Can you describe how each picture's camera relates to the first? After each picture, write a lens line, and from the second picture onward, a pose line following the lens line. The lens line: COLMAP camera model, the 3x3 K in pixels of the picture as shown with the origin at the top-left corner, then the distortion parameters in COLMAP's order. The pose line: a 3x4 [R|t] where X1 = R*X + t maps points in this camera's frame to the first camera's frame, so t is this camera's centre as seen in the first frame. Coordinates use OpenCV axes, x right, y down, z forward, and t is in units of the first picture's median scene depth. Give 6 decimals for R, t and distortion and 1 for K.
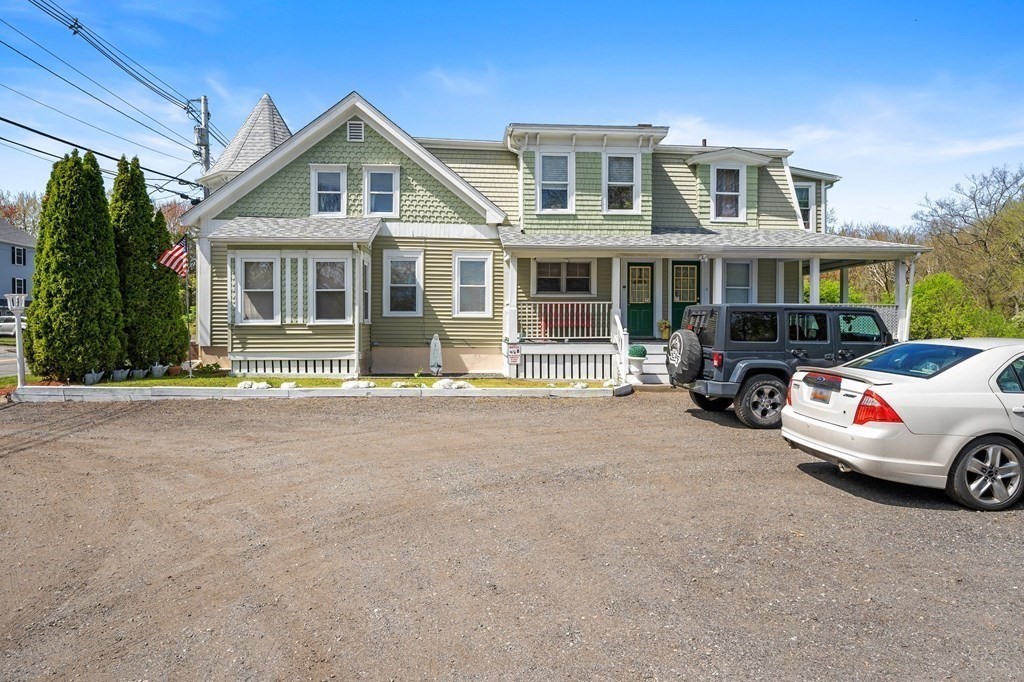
lens RADIAL K [[638.1, 0, 511.7], [0, 638.1, 324.6], [0, 0, 1]] dist [0.002703, 0.000794]
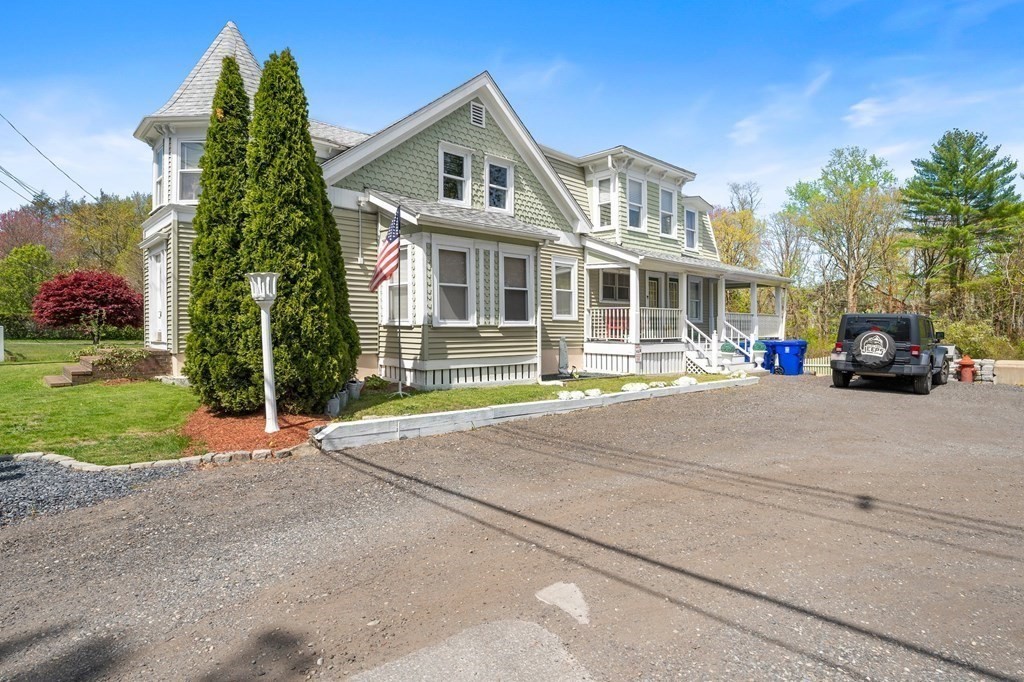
lens RADIAL K [[553.5, 0, 512.0], [0, 553.5, 341.0], [0, 0, 1]] dist [-0.002953, -0.001126]
pose [[0.768875, -0.012720, 0.639273, -0.738195], [-0.002308, 0.999740, 0.022669, 0.002723], [-0.639395, -0.018905, 0.768646, 0.365267]]
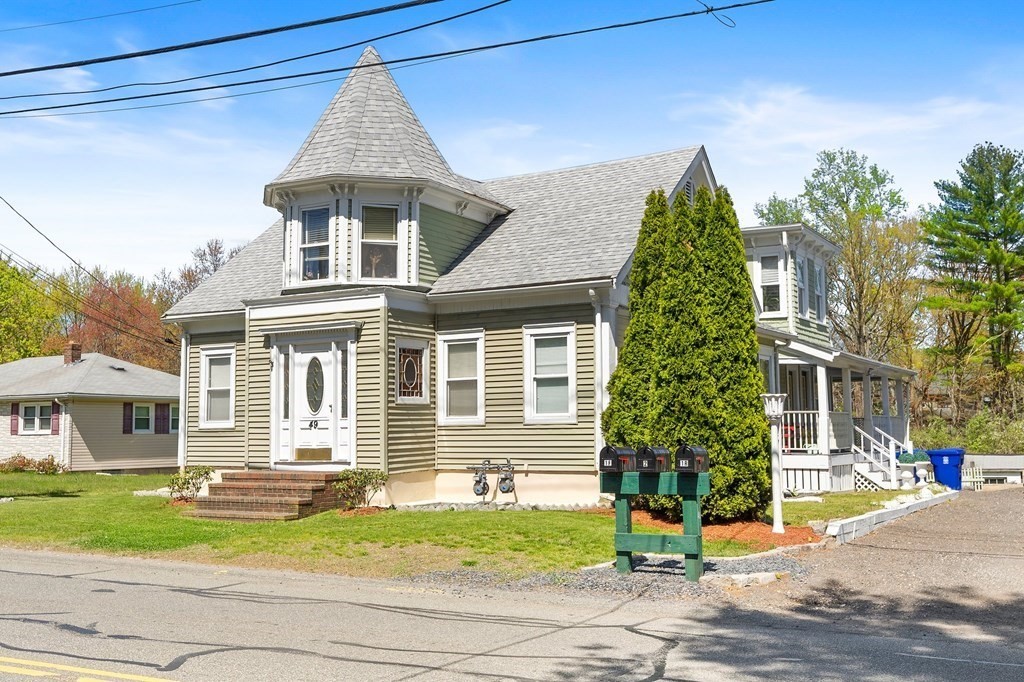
lens RADIAL K [[1124.2, 0, 512.0], [0, 1124.2, 341.0], [0, 0, 1]] dist [0.011950, 0.007043]
pose [[0.531061, 0.065779, 0.844776, -1.572814], [0.005473, 0.996695, -0.081049, -0.005963], [-0.847316, 0.047666, 0.528946, 0.474429]]
